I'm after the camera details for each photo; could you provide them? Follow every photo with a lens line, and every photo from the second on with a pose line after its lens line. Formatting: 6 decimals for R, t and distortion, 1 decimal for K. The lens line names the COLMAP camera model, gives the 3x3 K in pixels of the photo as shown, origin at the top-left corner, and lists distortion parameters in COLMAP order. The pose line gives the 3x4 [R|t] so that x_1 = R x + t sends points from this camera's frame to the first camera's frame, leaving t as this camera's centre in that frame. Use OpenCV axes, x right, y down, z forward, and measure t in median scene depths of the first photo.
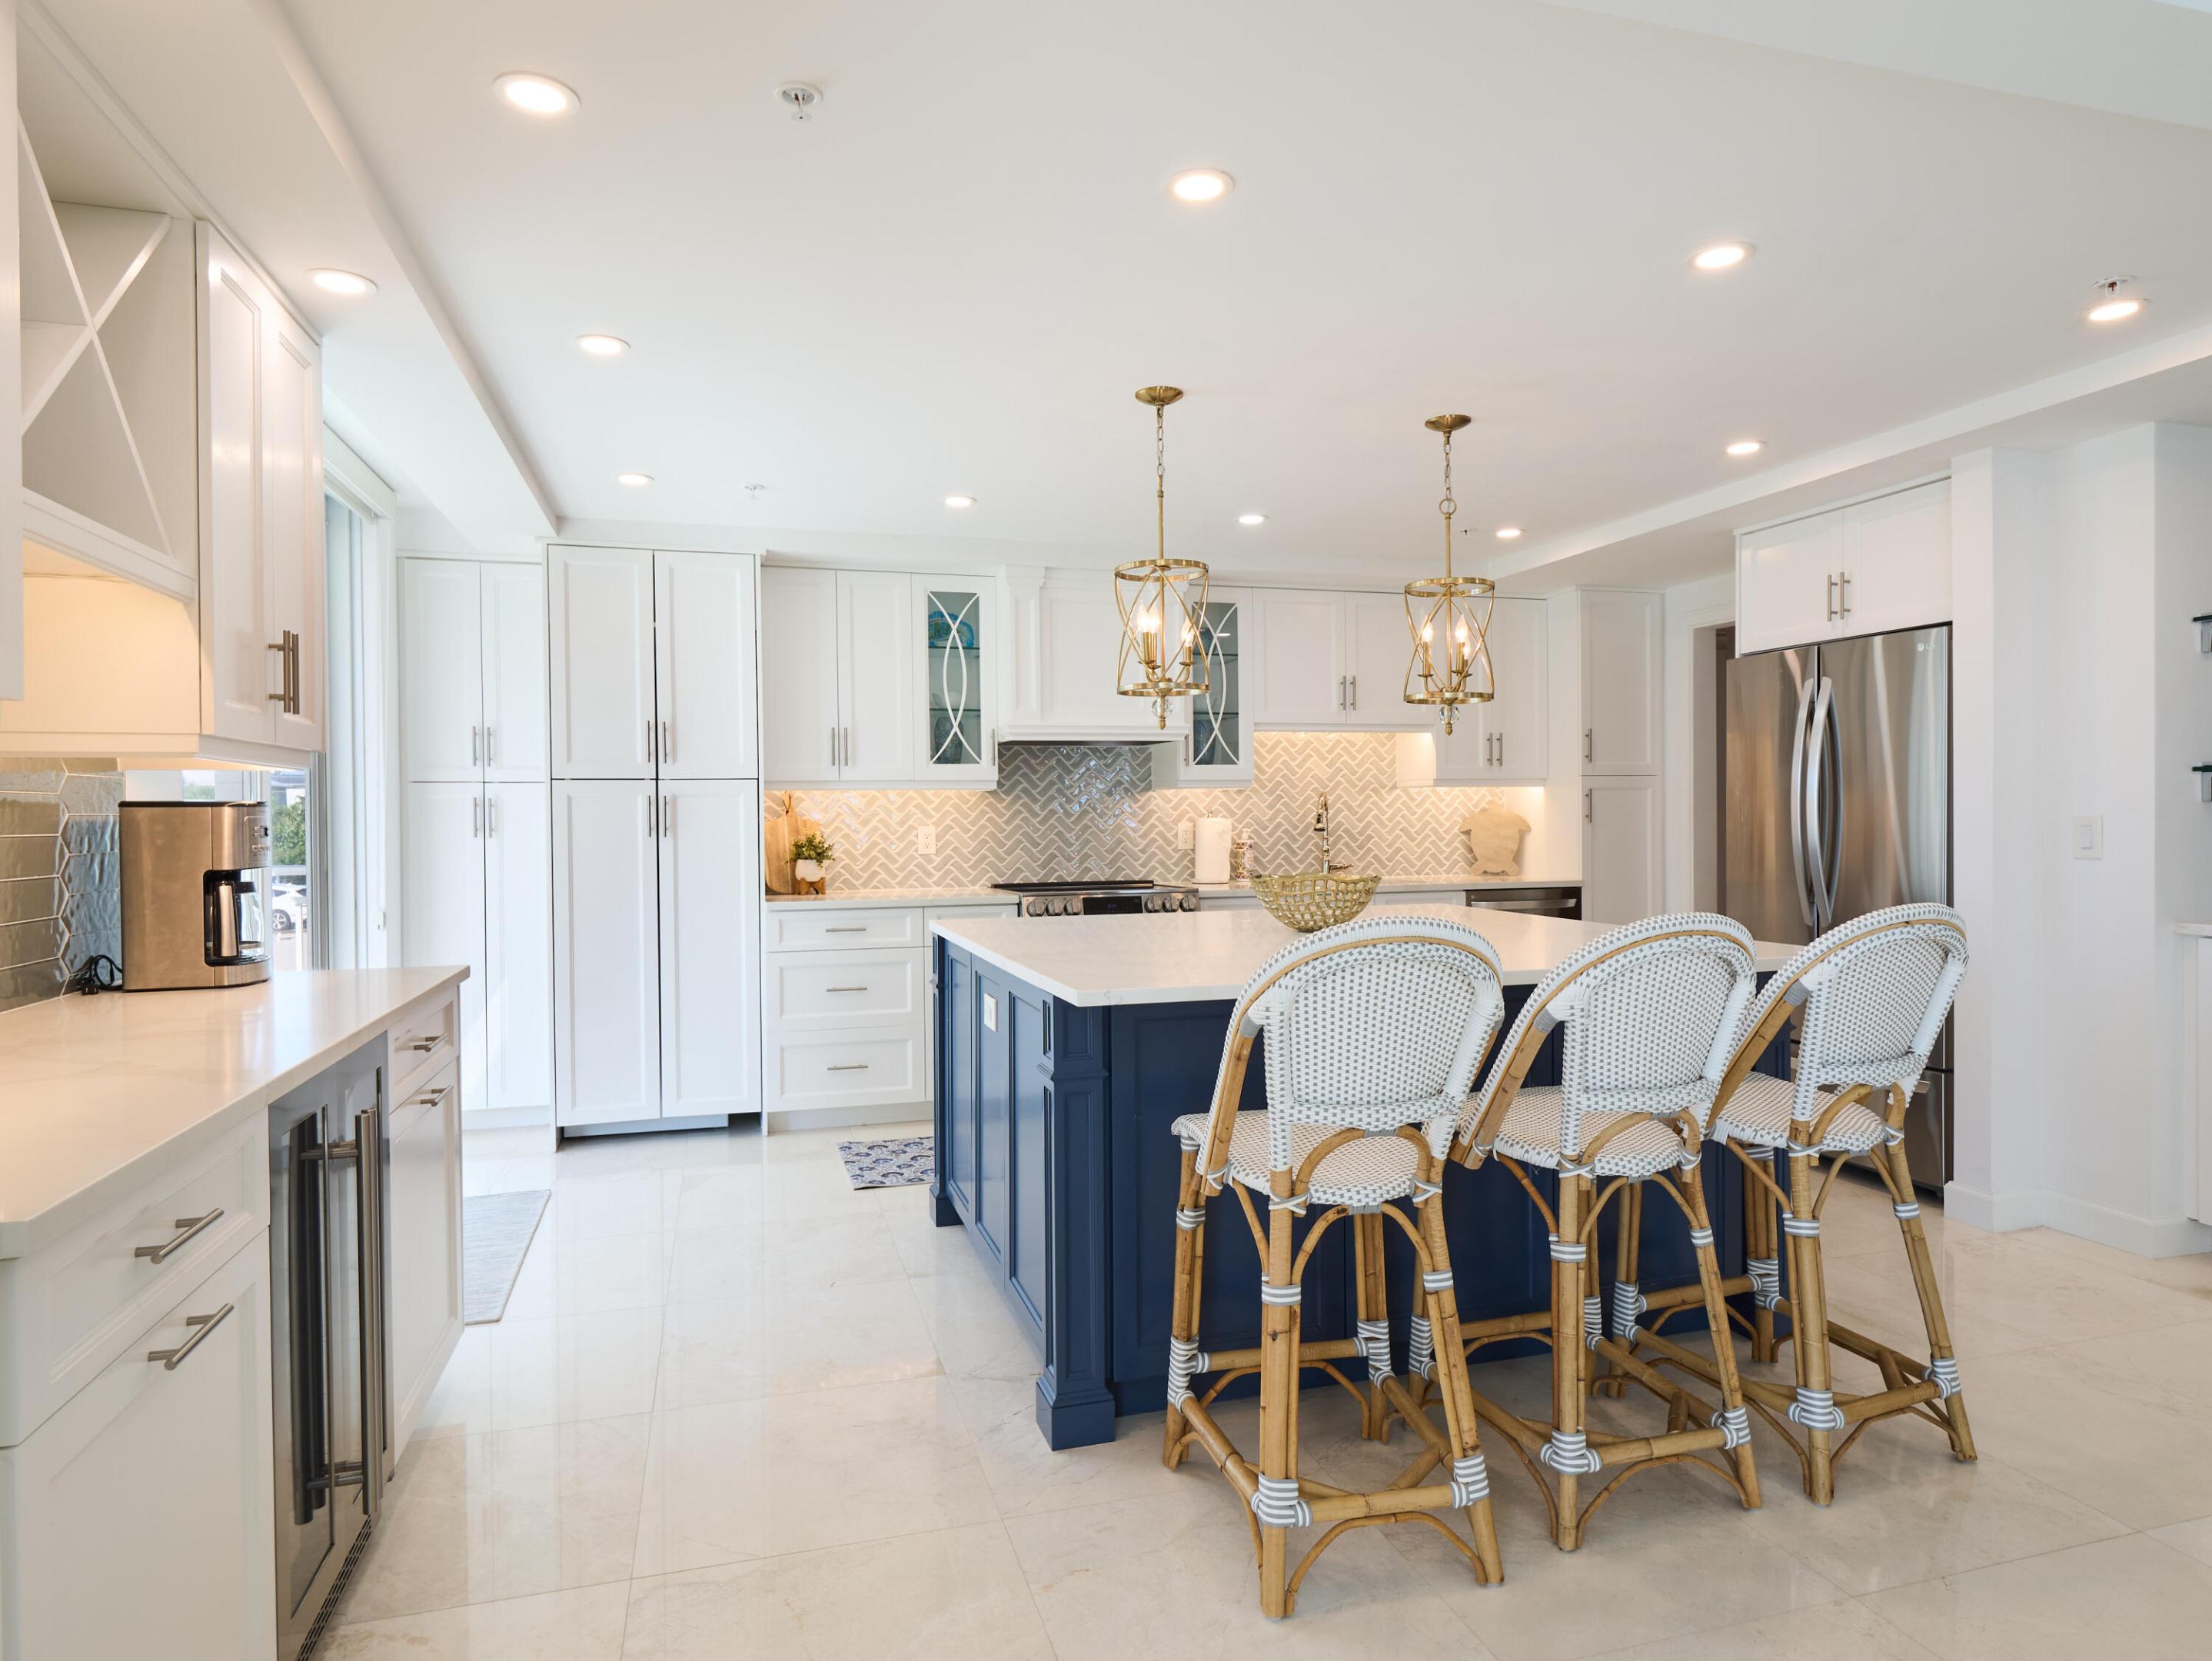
lens RADIAL K [[1290.6, 0, 1107.4], [0, 1290.6, 826.1], [0, 0, 1]] dist [0.000804, 0.000050]
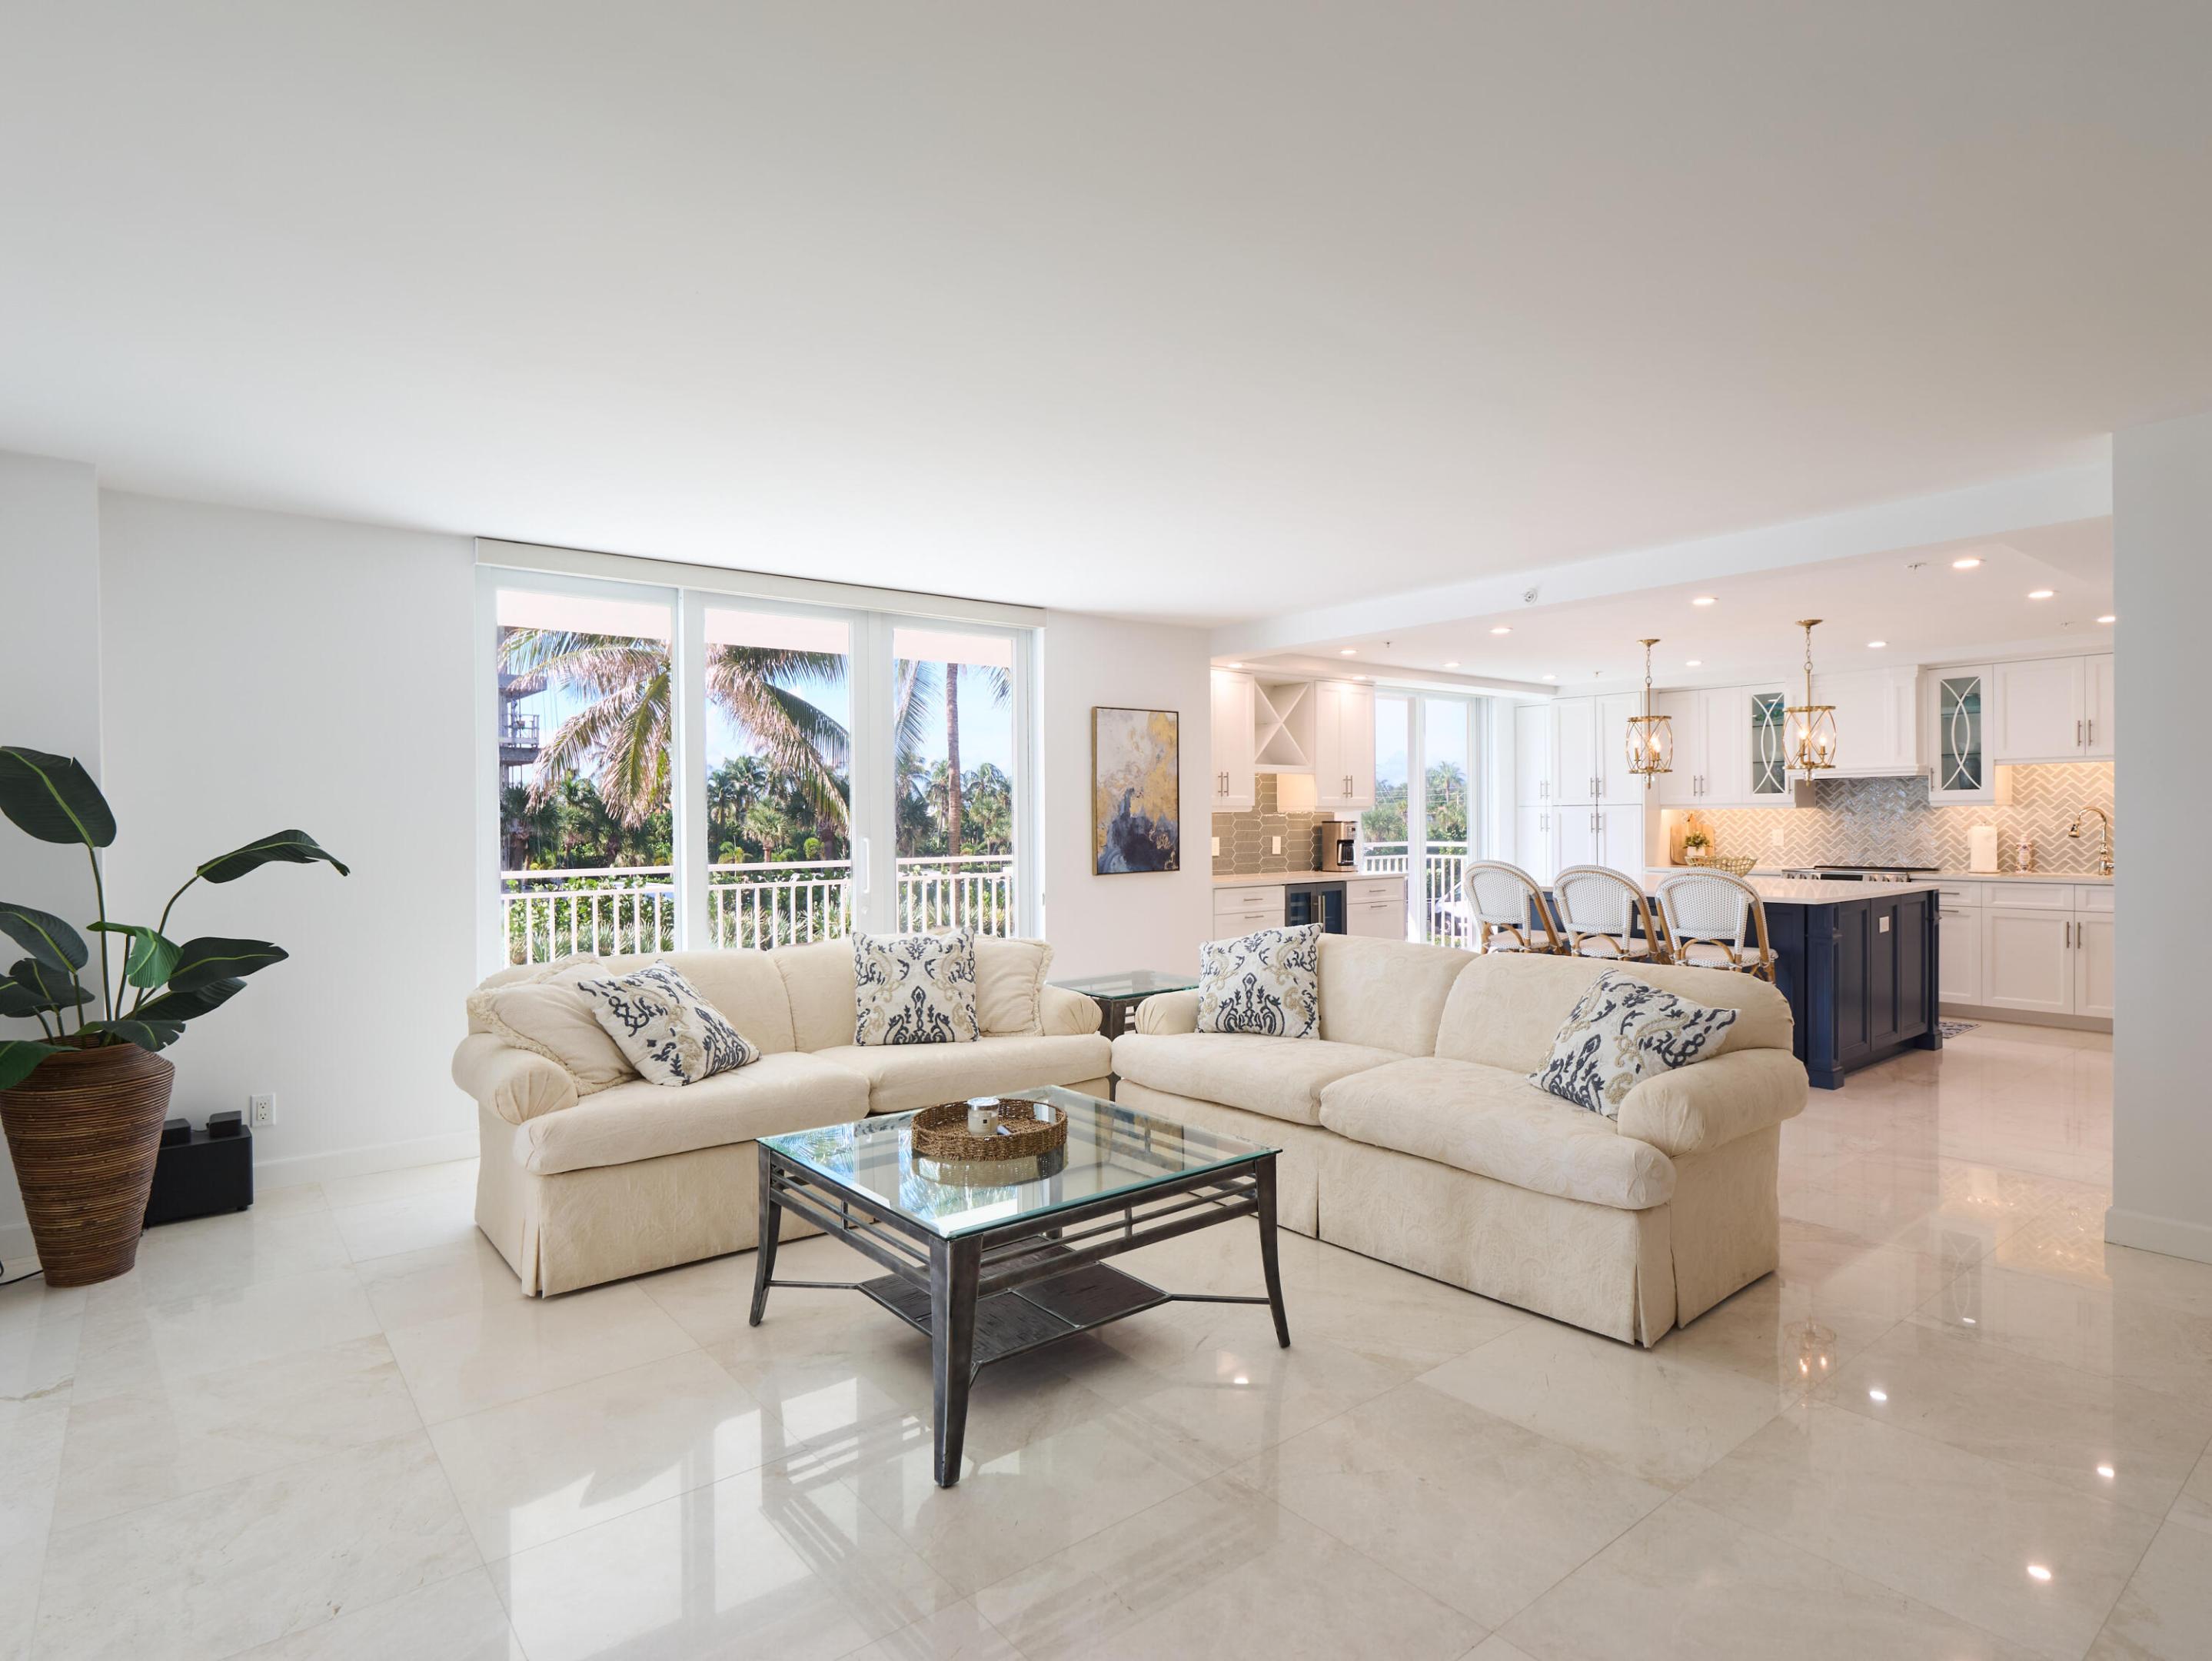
lens RADIAL K [[1173.3, 0, 1106.4], [0, 1173.3, 827.1], [0, 0, 1]] dist [0.002606, 0.000210]
pose [[0.378888, 0.012519, -0.925358, 0.943285], [-0.005426, 0.999921, 0.011306, -0.015466], [0.925427, 0.000738, 0.378926, -0.387061]]
